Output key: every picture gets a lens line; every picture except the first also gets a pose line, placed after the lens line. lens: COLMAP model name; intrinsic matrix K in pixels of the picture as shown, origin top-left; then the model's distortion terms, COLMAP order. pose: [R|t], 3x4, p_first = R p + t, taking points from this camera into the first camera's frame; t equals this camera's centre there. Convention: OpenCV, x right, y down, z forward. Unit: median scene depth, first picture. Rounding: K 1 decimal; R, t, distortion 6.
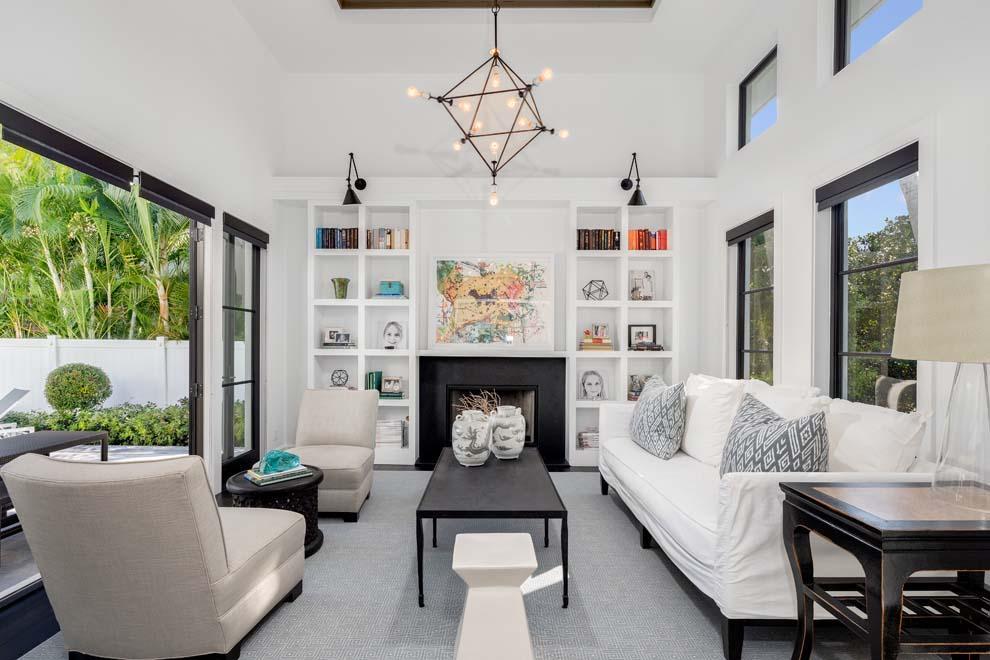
lens RADIAL K [[479.9, 0, 484.5], [0, 479.9, 348.1], [0, 0, 1]] dist [0.001385, 0.000267]
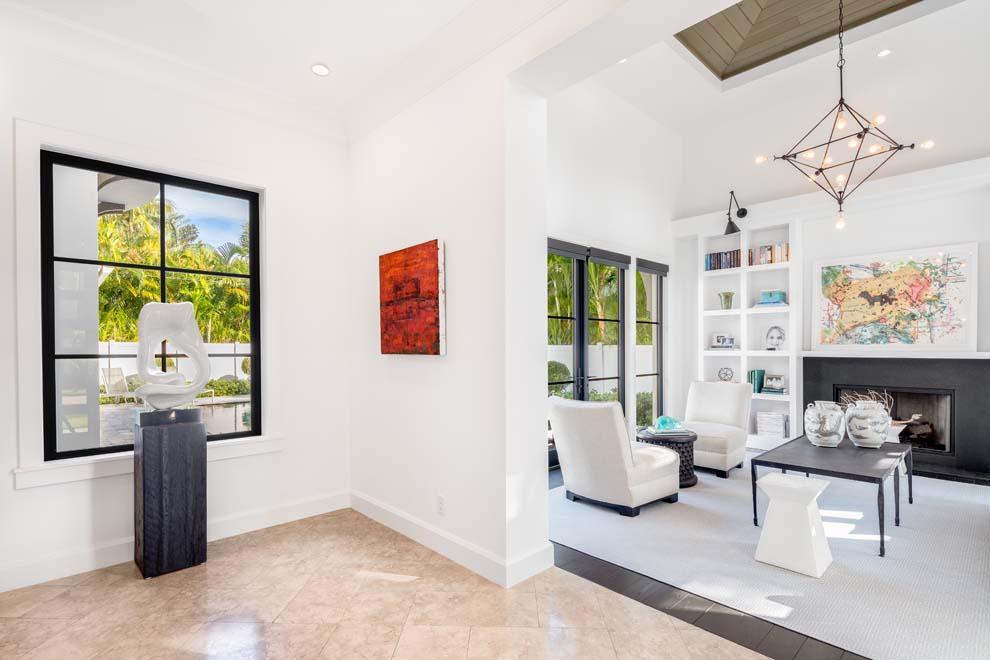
lens RADIAL K [[479.9, 0, 484.5], [0, 479.9, 348.1], [0, 0, 1]] dist [0.001385, 0.000267]
pose [[0.677780, -0.008200, -0.735219, 0.180580], [0.003088, 0.999961, -0.008306, 0.003801], [0.735259, 0.003359, 0.677778, -0.278260]]
